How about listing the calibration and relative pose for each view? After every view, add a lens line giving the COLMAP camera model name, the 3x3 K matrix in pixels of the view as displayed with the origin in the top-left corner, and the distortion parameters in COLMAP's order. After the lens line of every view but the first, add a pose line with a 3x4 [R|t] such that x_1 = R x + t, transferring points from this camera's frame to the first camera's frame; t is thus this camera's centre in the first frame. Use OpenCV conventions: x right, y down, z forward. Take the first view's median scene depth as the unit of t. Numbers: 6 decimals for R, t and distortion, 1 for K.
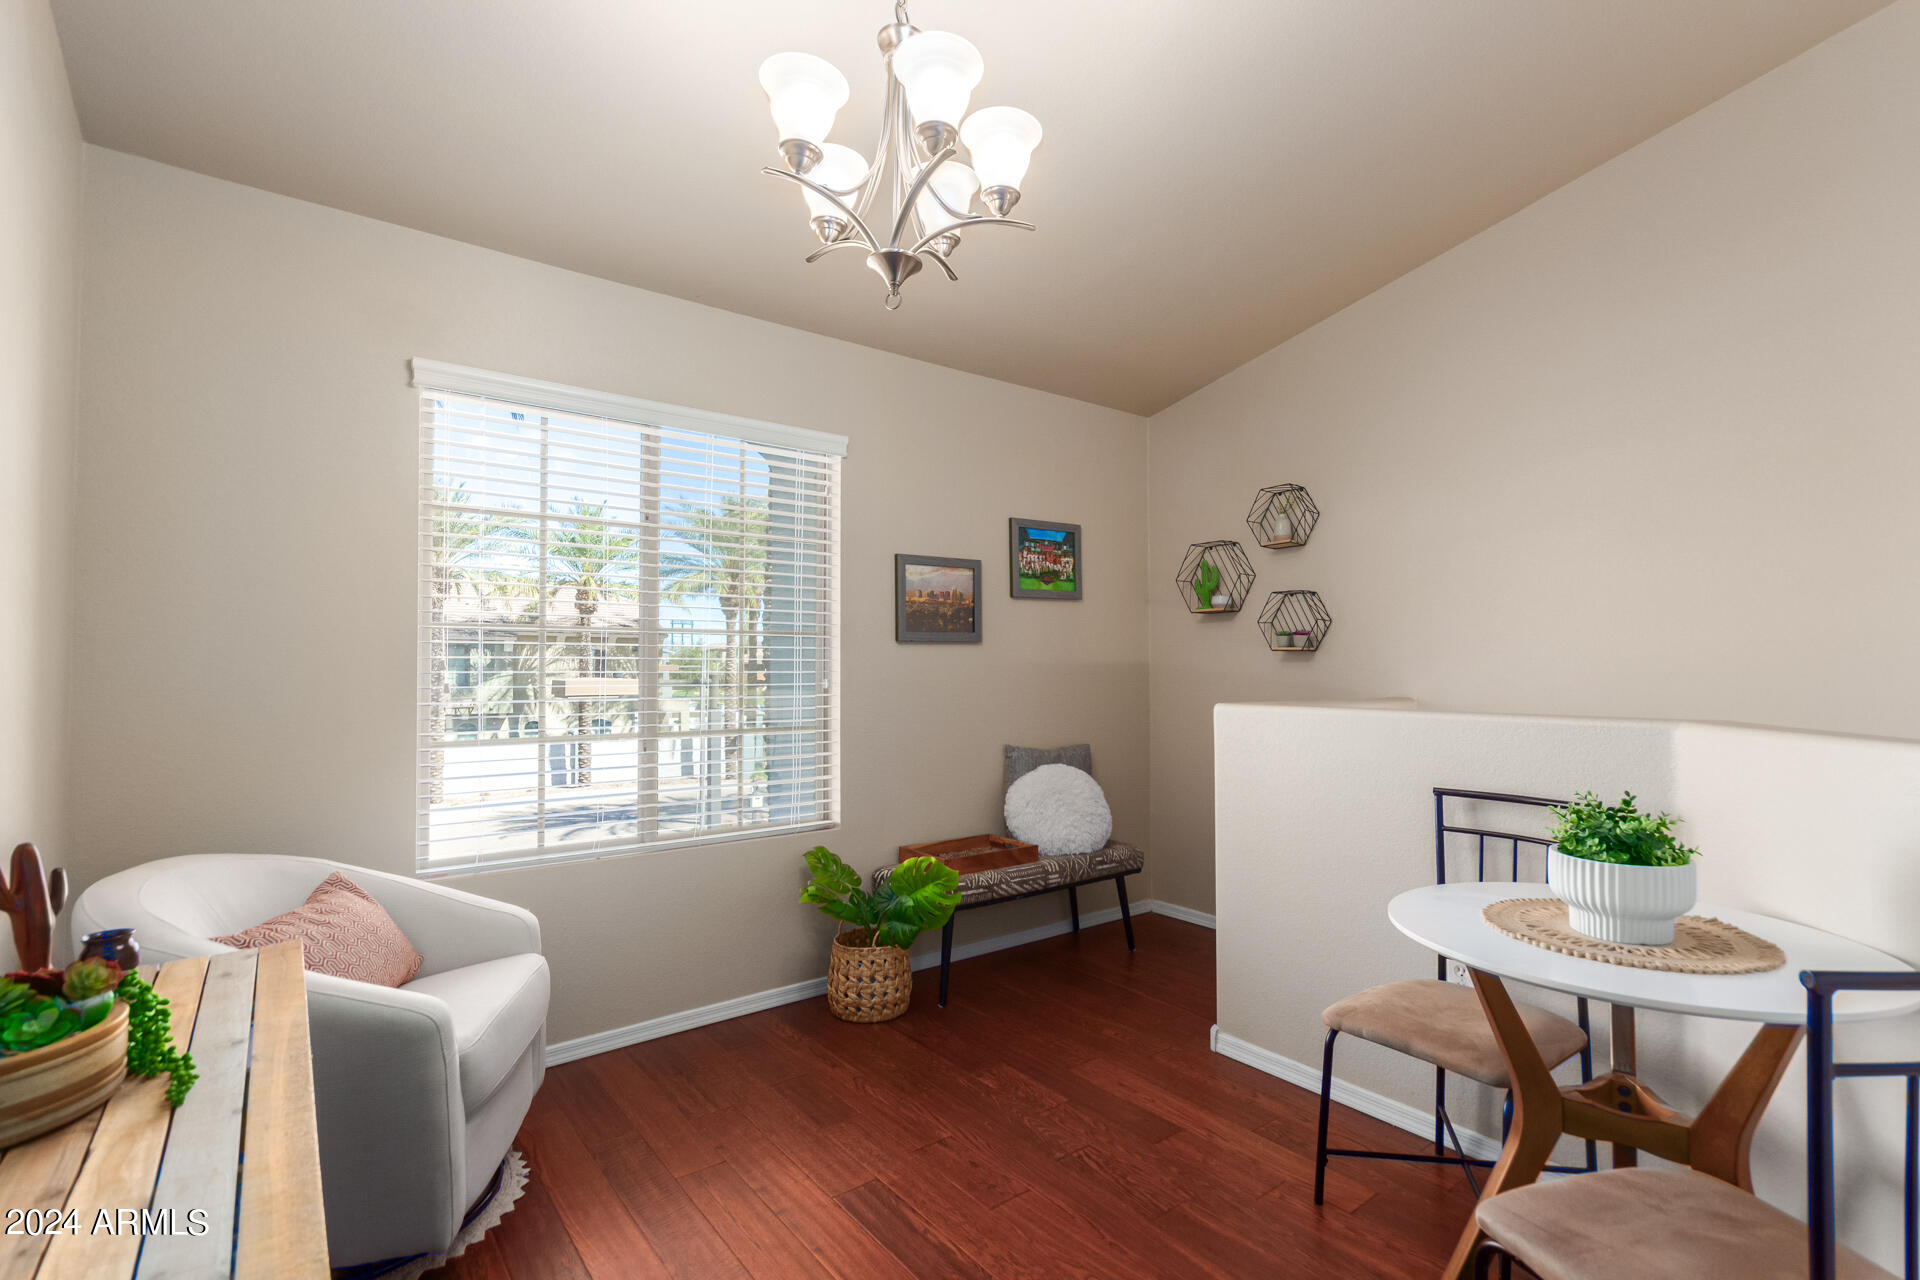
lens RADIAL K [[902.2, 0, 960.0], [0, 902.2, 640.0], [0, 0, 1]] dist [0.002042, 0.000247]
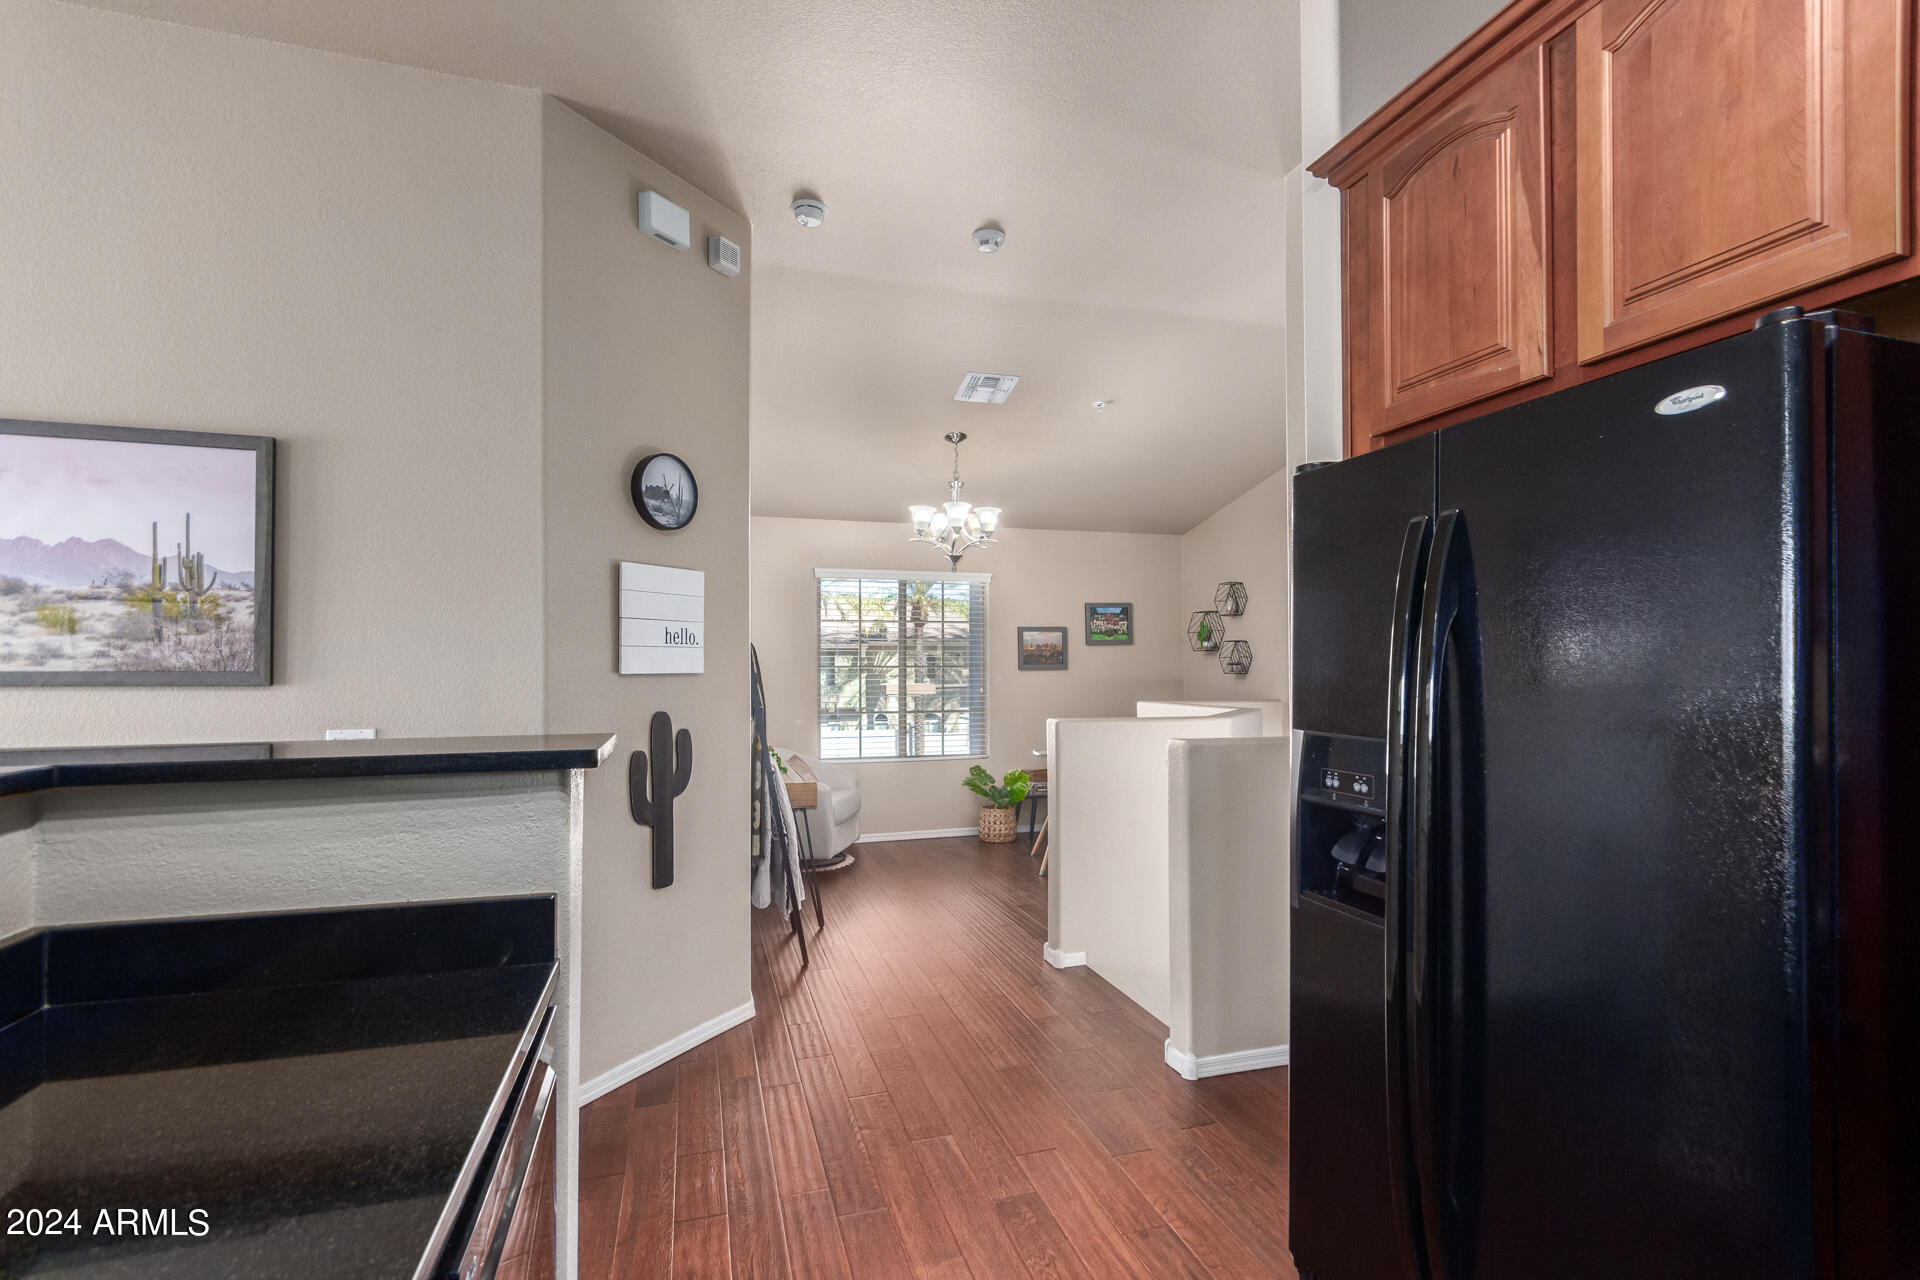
lens RADIAL K [[902.2, 0, 960.0], [0, 902.2, 640.0], [0, 0, 1]] dist [0.002042, 0.000247]
pose [[0.935614, -0.011618, -0.352834, 0.474561], [0.012434, 0.999923, 0.000047, -0.060686], [0.352806, -0.004431, 0.935686, -0.865270]]
